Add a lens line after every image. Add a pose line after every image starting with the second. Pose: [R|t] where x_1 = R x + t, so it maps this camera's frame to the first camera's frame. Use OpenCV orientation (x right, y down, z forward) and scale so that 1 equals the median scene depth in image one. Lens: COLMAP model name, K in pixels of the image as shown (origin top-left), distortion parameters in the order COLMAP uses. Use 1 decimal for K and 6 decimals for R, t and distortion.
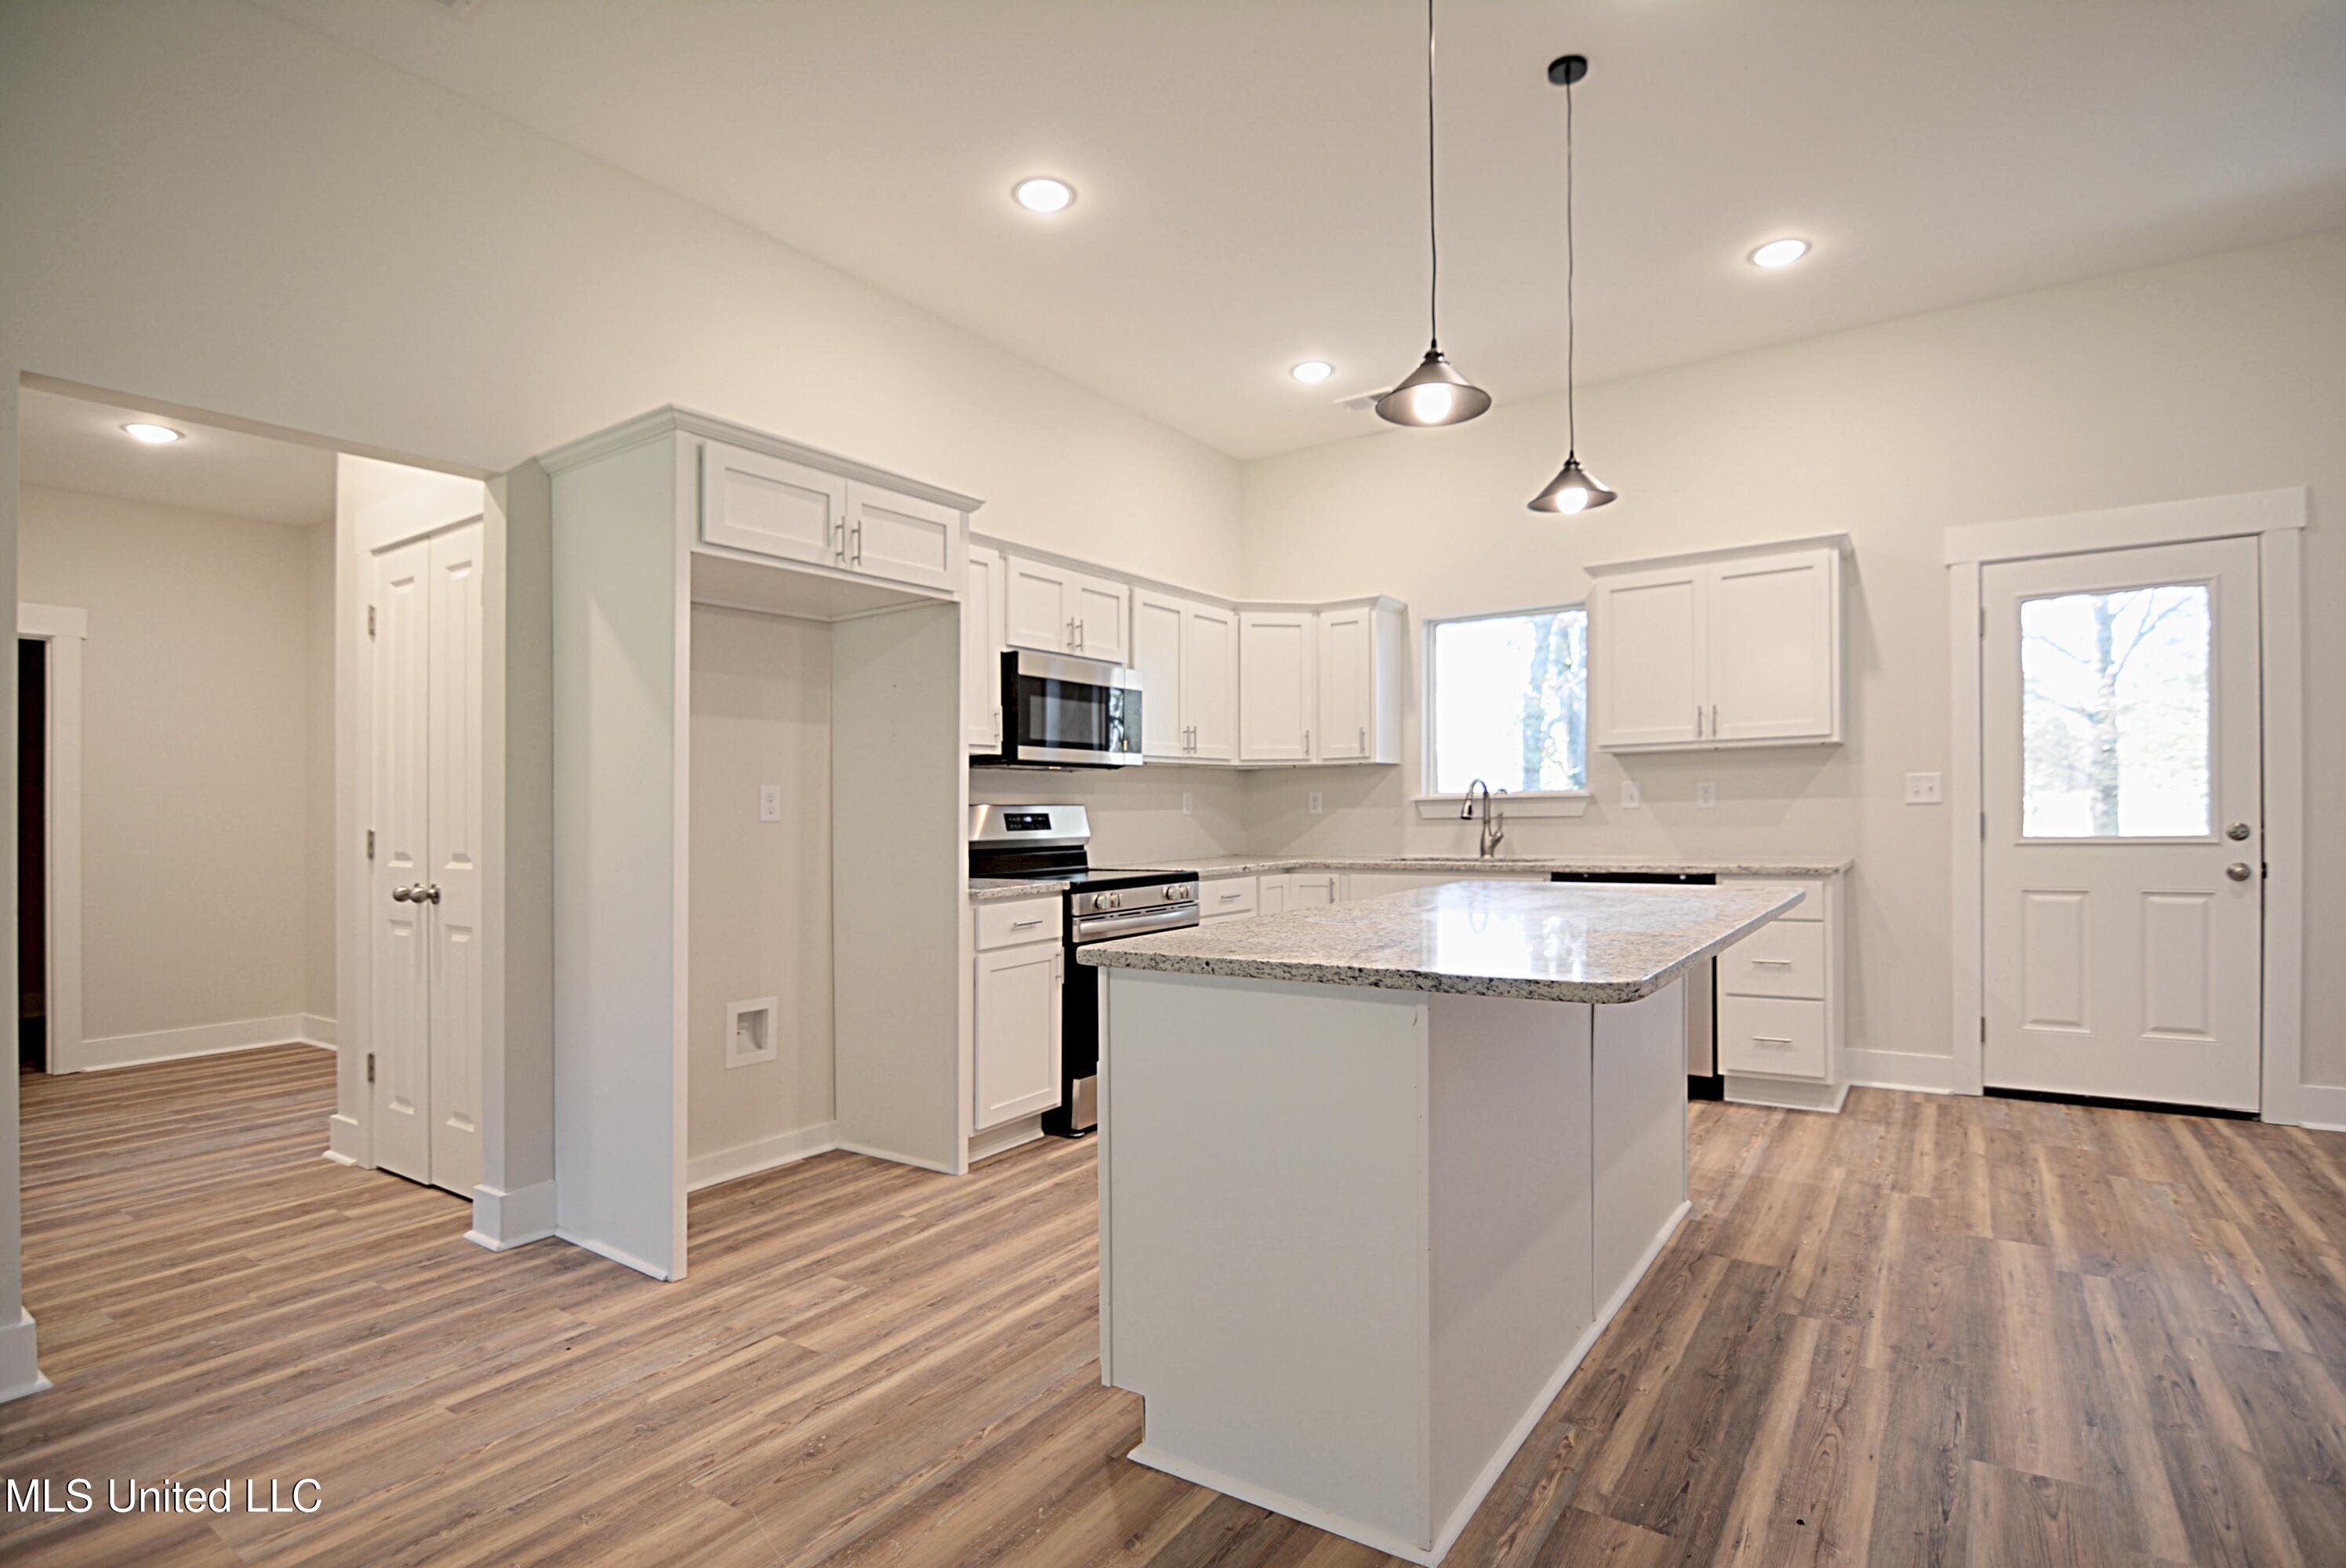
lens RADIAL K [[1153.2, 0, 1160.8], [0, 1153.2, 823.2], [0, 0, 1]] dist [-0.010051, -0.007179]
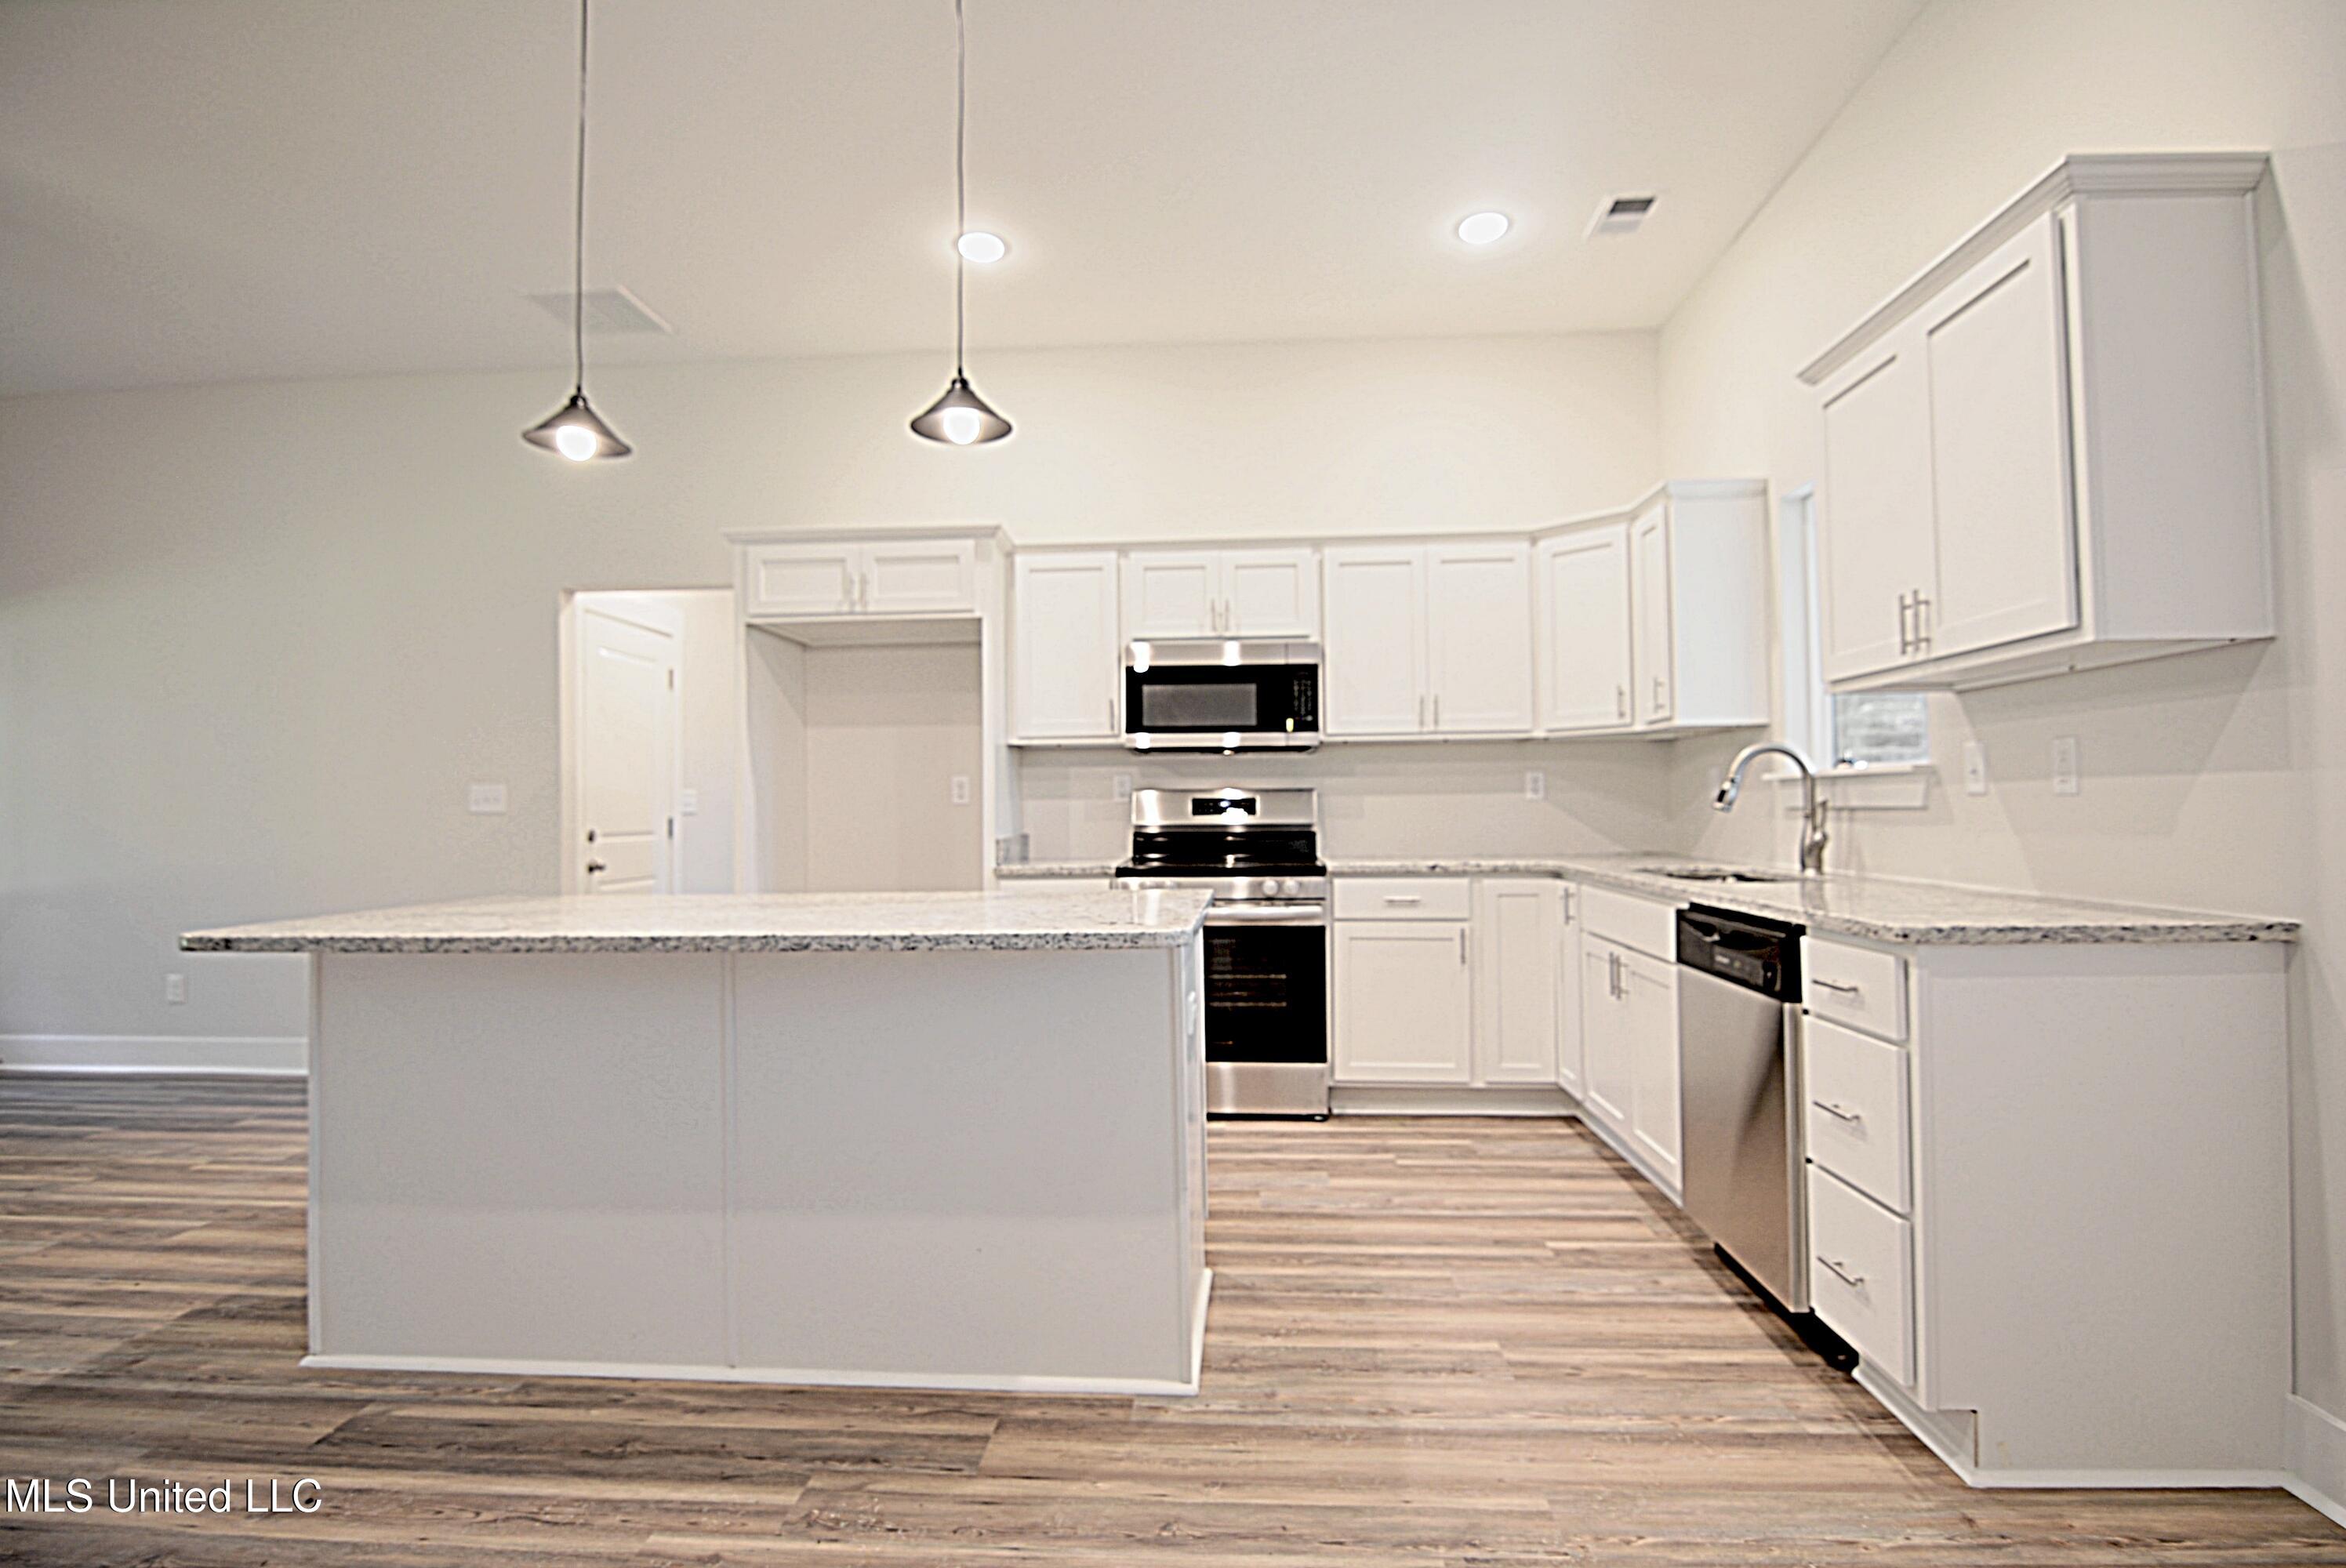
lens RADIAL K [[1153.2, 0, 1161.8], [0, 1153.2, 784.9], [0, 0, 1]] dist [-0.010051, -0.007179]
pose [[0.504688, -0.004862, -0.863288, 0.804215], [-0.006392, 0.999936, -0.009368, -0.011508], [0.863278, 0.010246, 0.504625, 0.502030]]
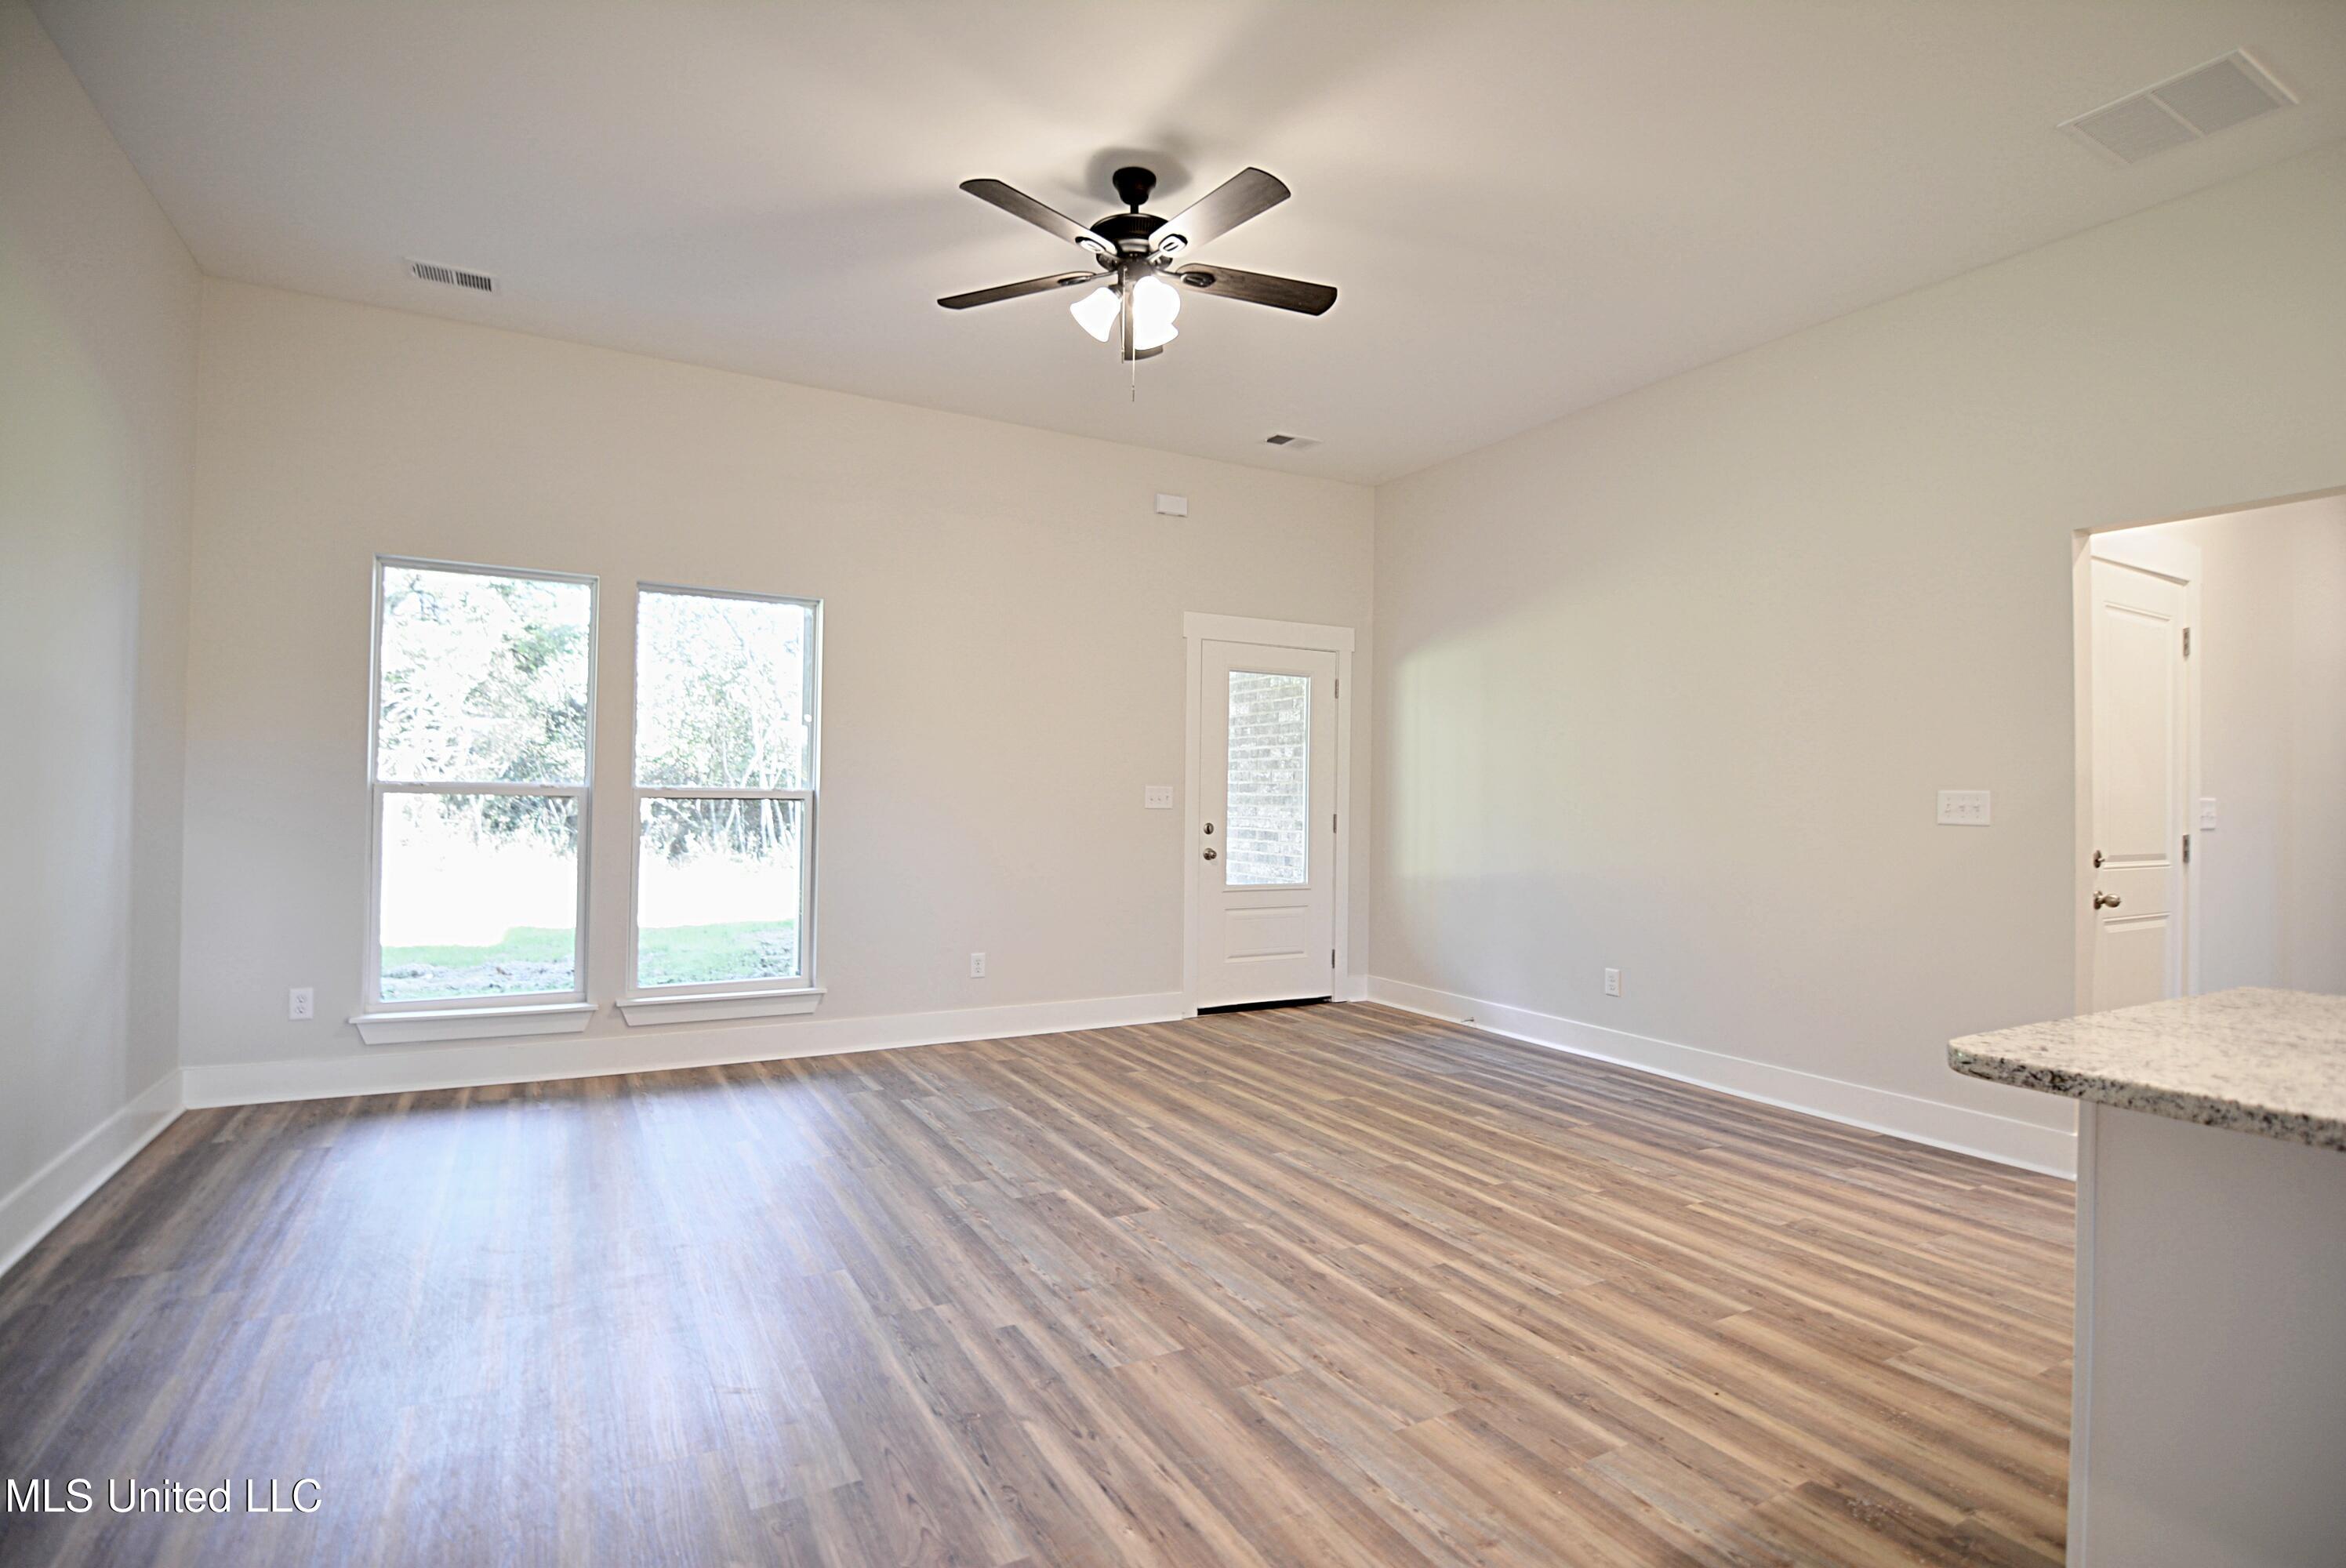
lens RADIAL K [[1153.2, 0, 1209.1], [0, 1153.2, 788.6], [0, 0, 1]] dist [-0.010051, -0.007179]
pose [[-0.425913, 0.004781, -0.904752, 0.538481], [-0.016717, 0.999774, 0.013152, -0.021465], [0.904610, 0.020727, -0.425736, 0.328529]]
